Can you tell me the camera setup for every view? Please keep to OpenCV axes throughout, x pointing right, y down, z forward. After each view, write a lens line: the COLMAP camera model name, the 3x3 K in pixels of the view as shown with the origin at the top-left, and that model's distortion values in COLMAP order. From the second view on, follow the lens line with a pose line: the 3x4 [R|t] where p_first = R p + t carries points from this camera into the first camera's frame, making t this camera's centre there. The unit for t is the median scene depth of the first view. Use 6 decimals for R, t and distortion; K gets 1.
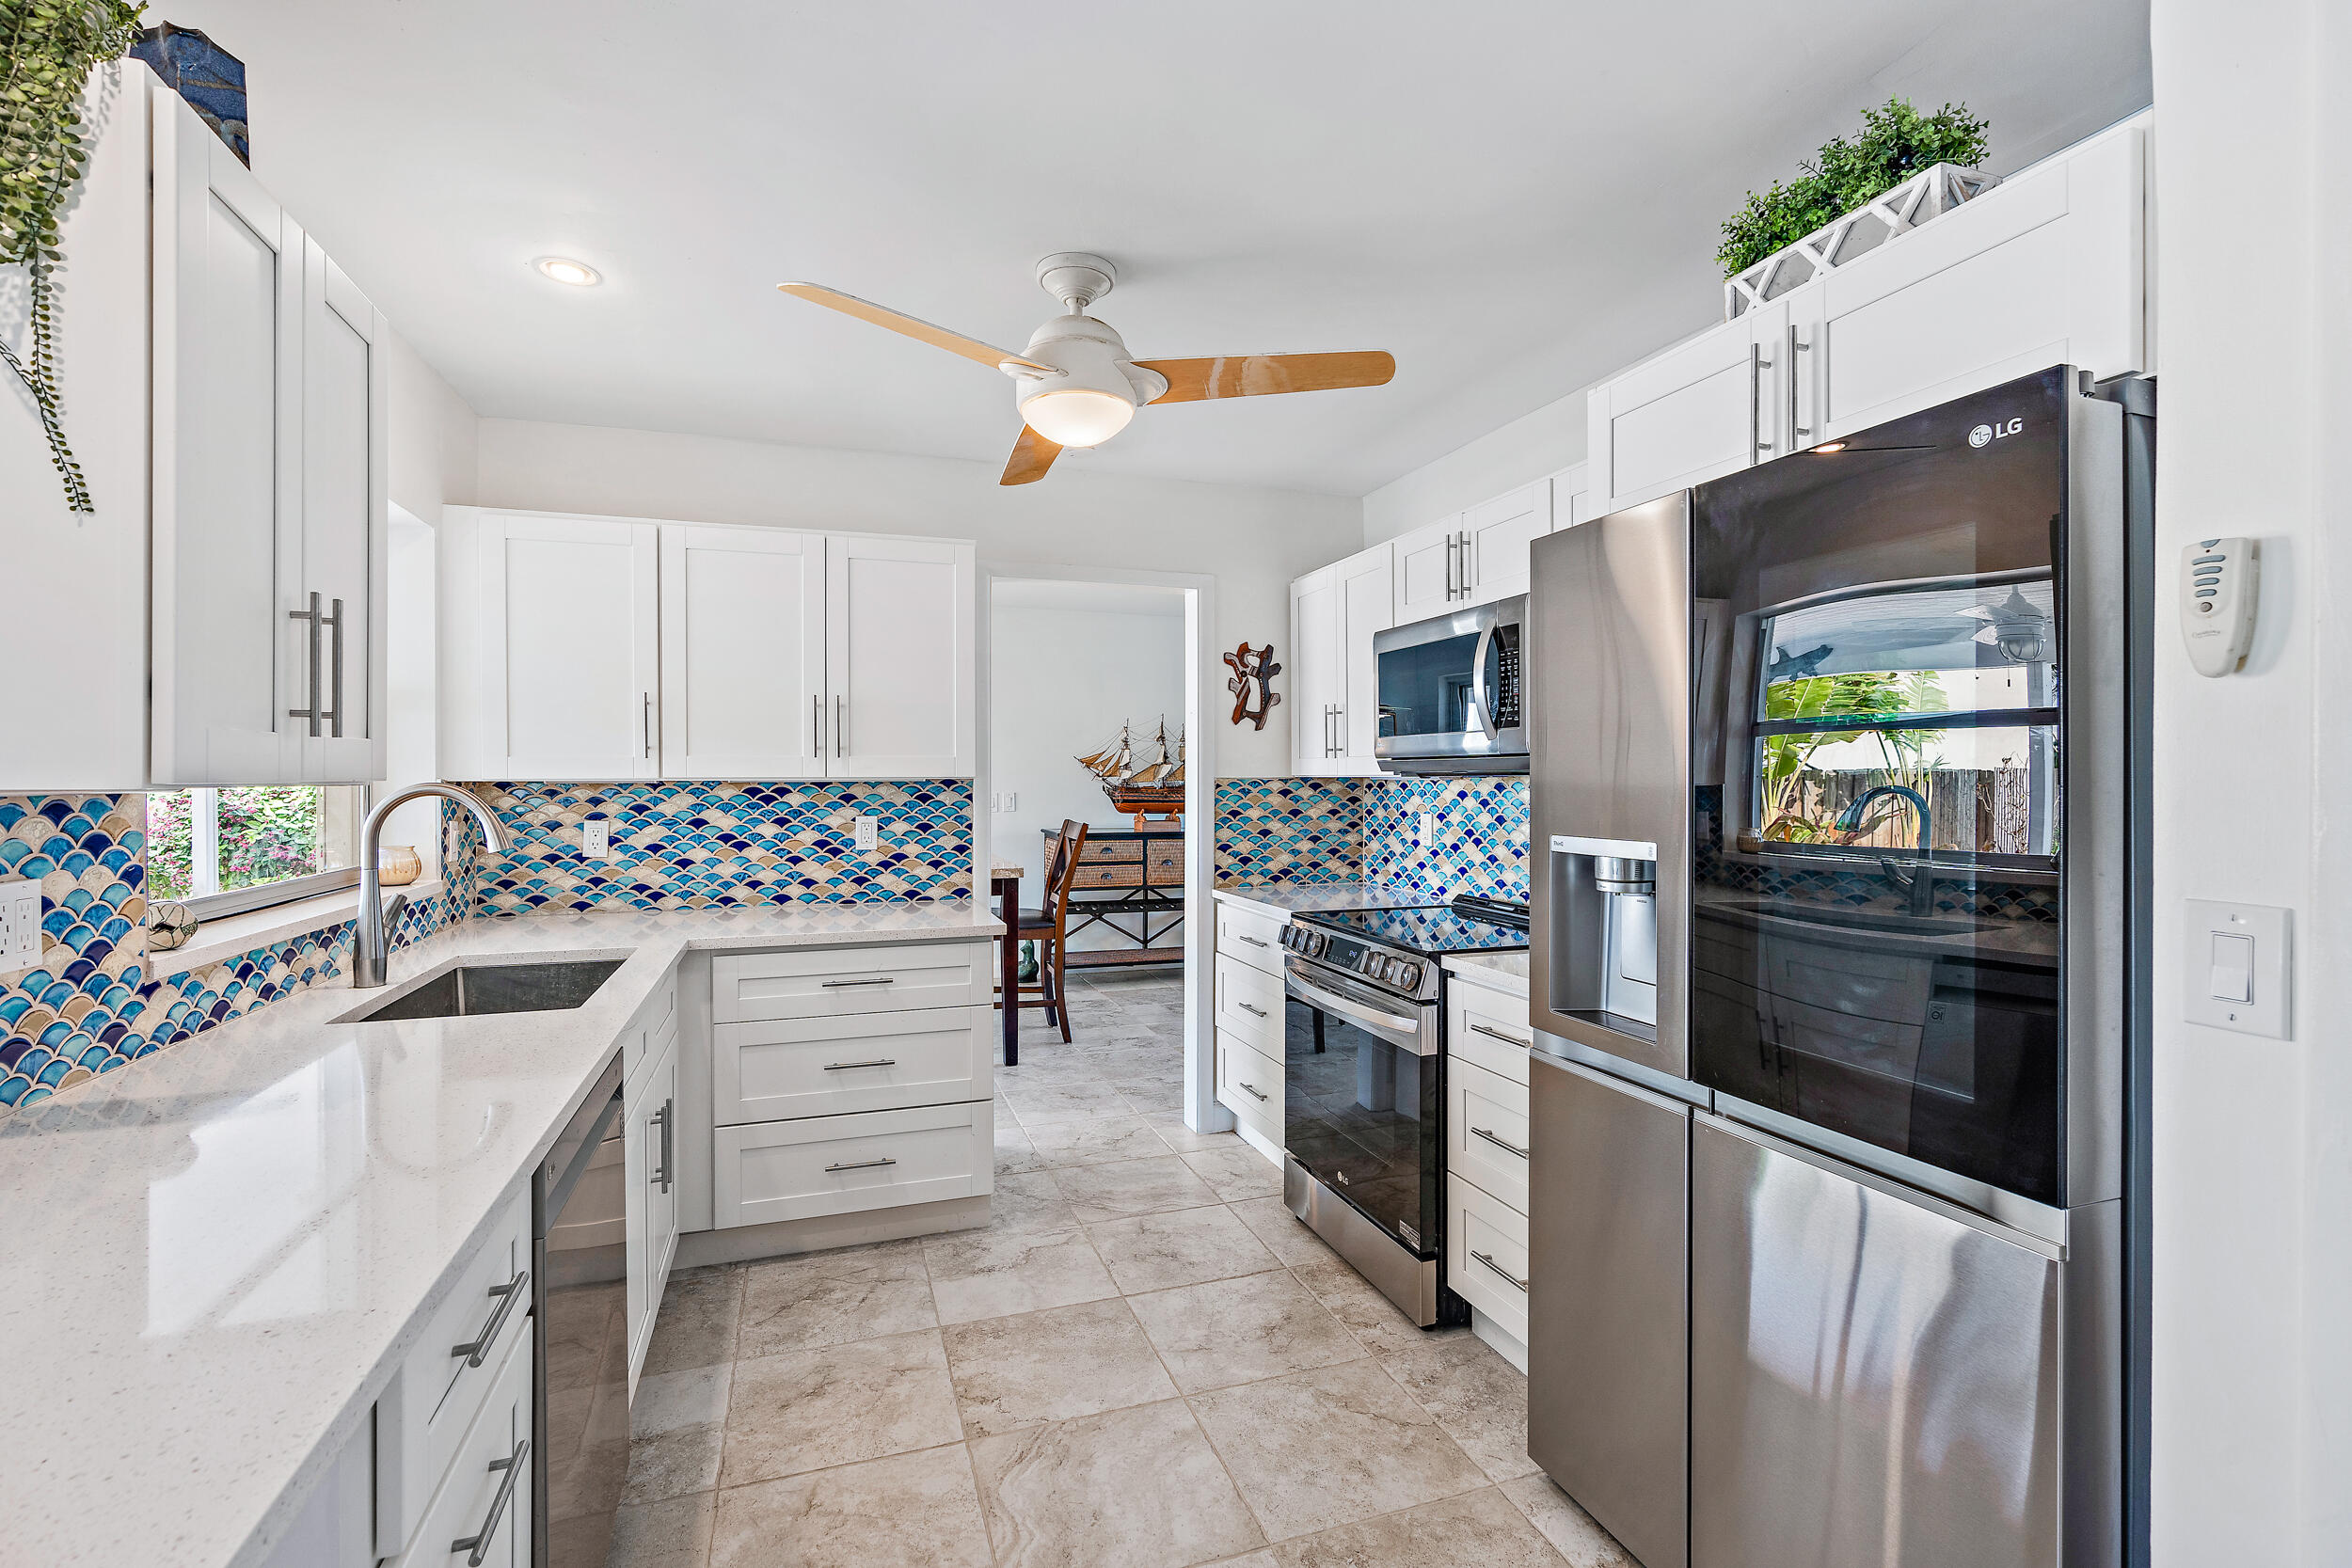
lens RADIAL K [[1061.6, 0, 1173.3], [0, 1061.6, 778.7], [0, 0, 1]] dist [-0.003518, 0.000869]
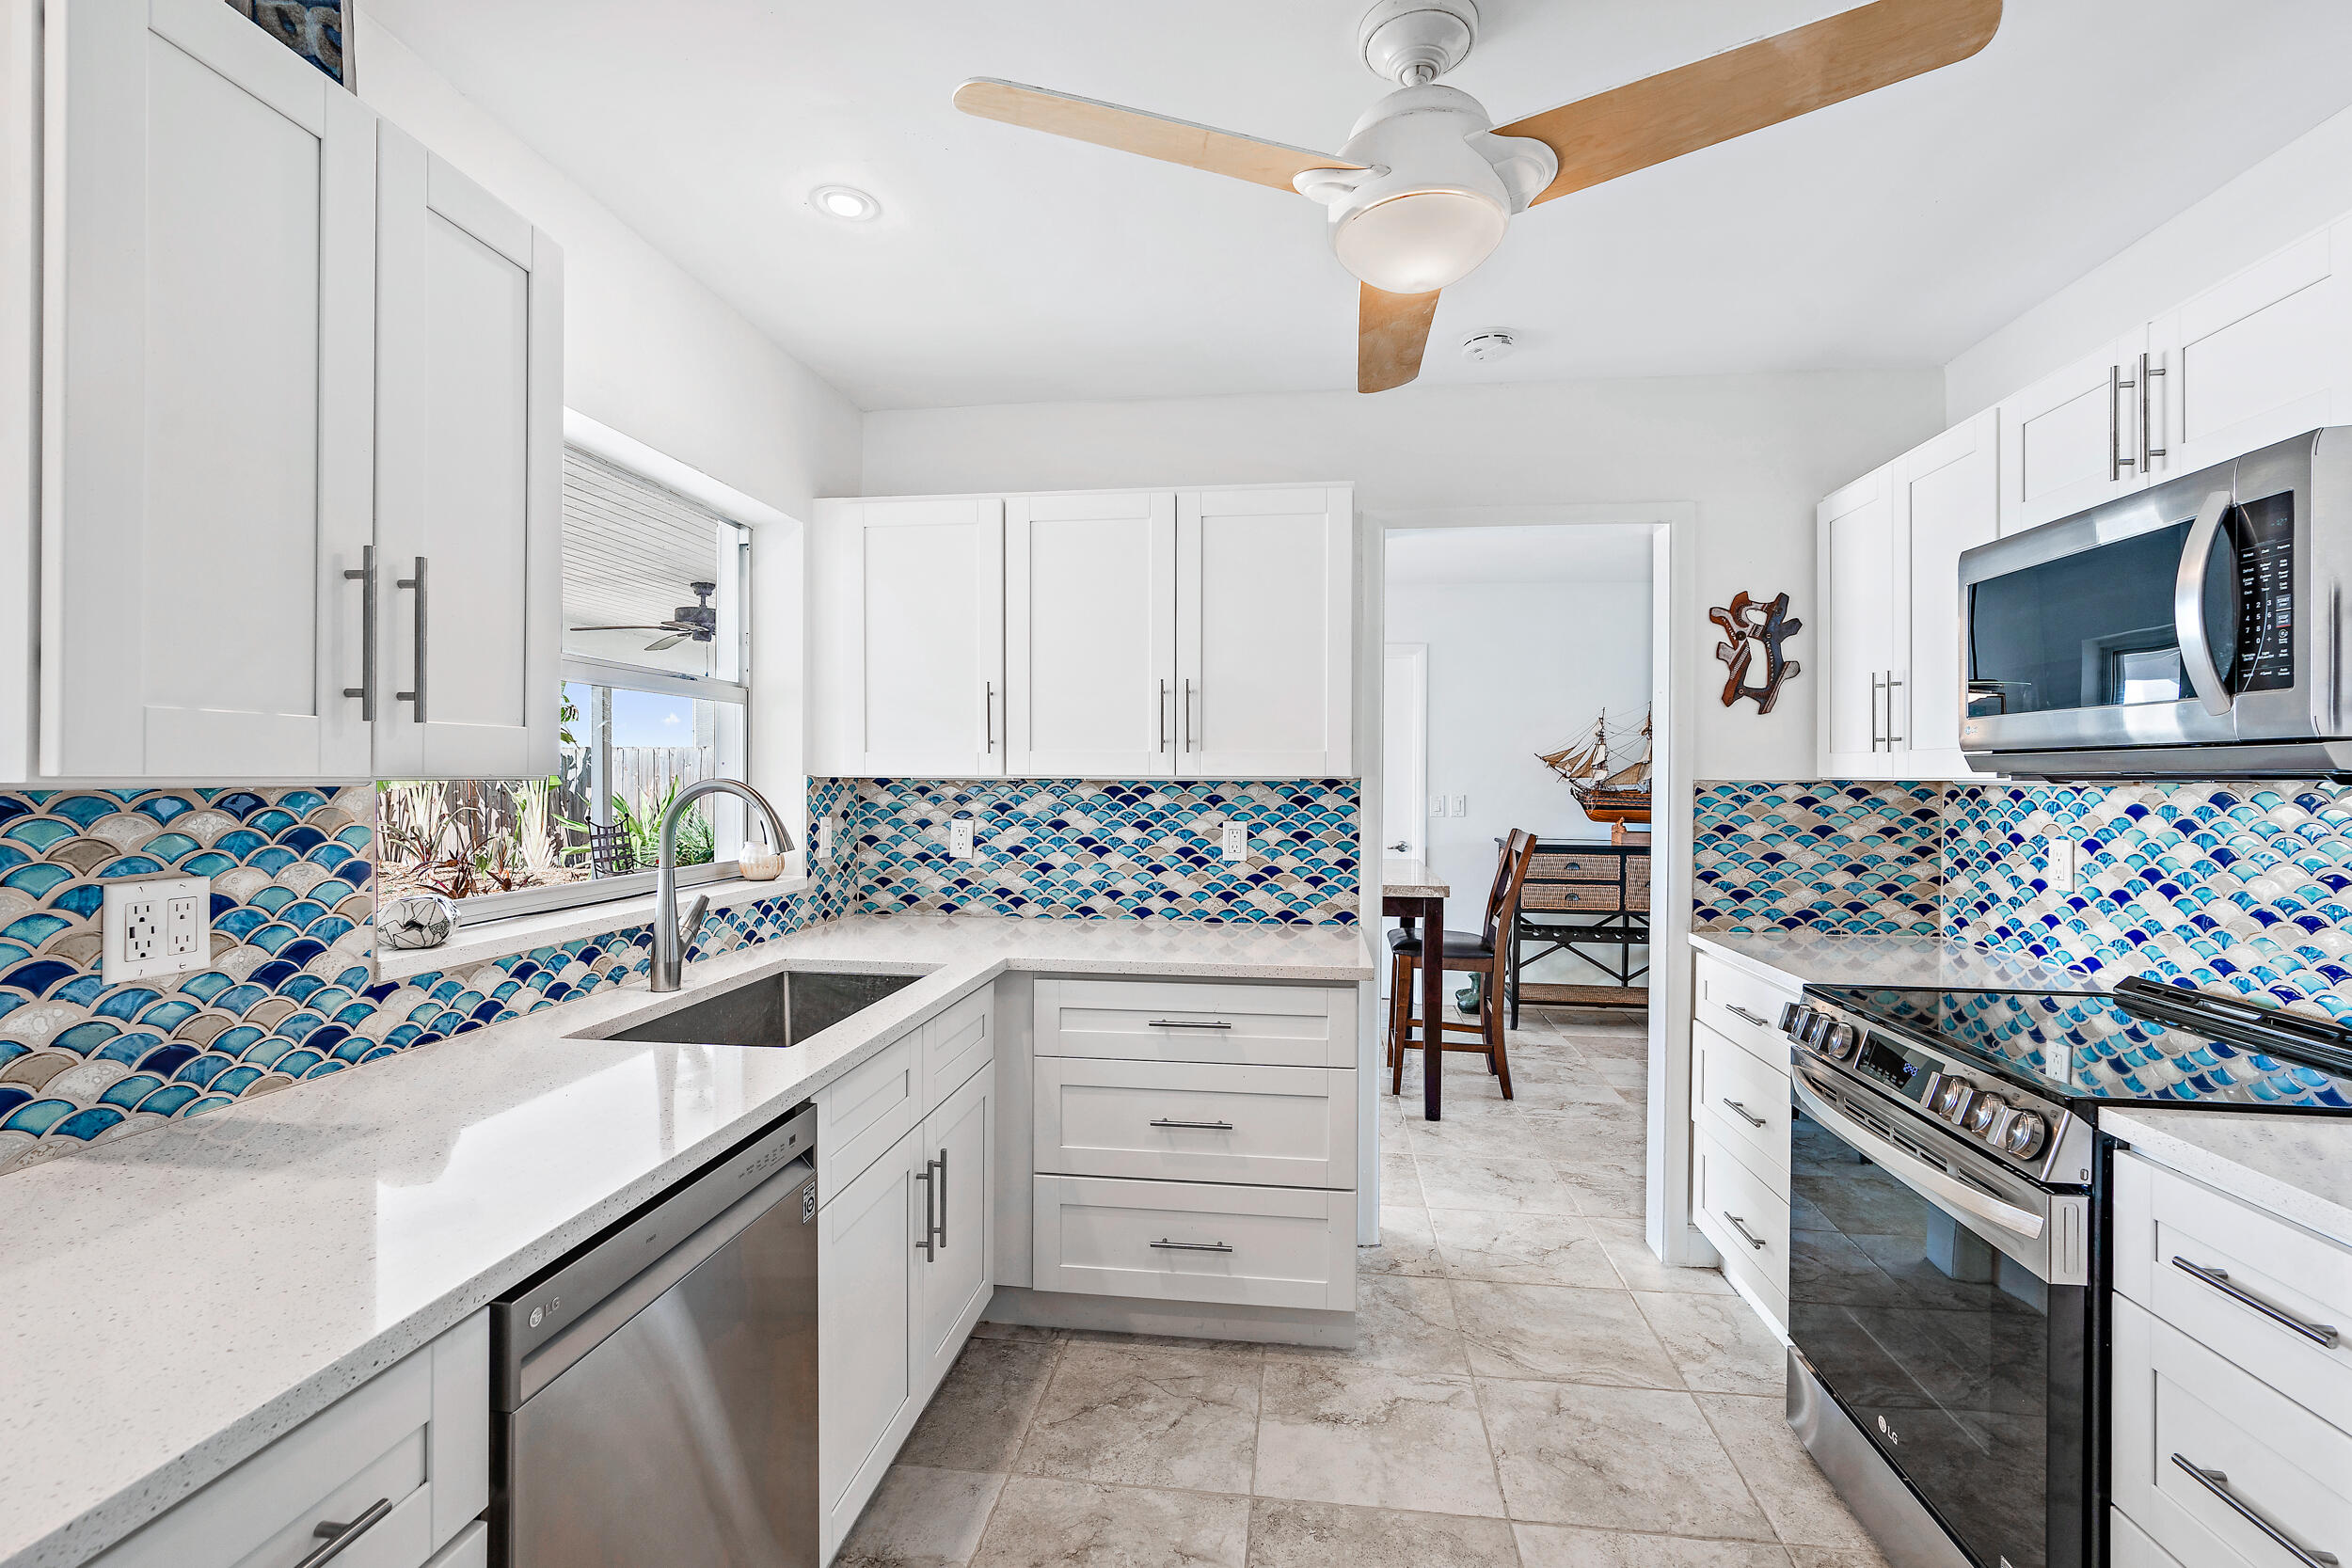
lens RADIAL K [[1061.6, 0, 1173.3], [0, 1061.6, 778.7], [0, 0, 1]] dist [-0.003518, 0.000869]
pose [[0.896422, 0.007628, -0.443135, 0.048861], [-0.007730, 0.999969, 0.001576, -0.000205], [0.443134, 0.002013, 0.896453, 0.223048]]
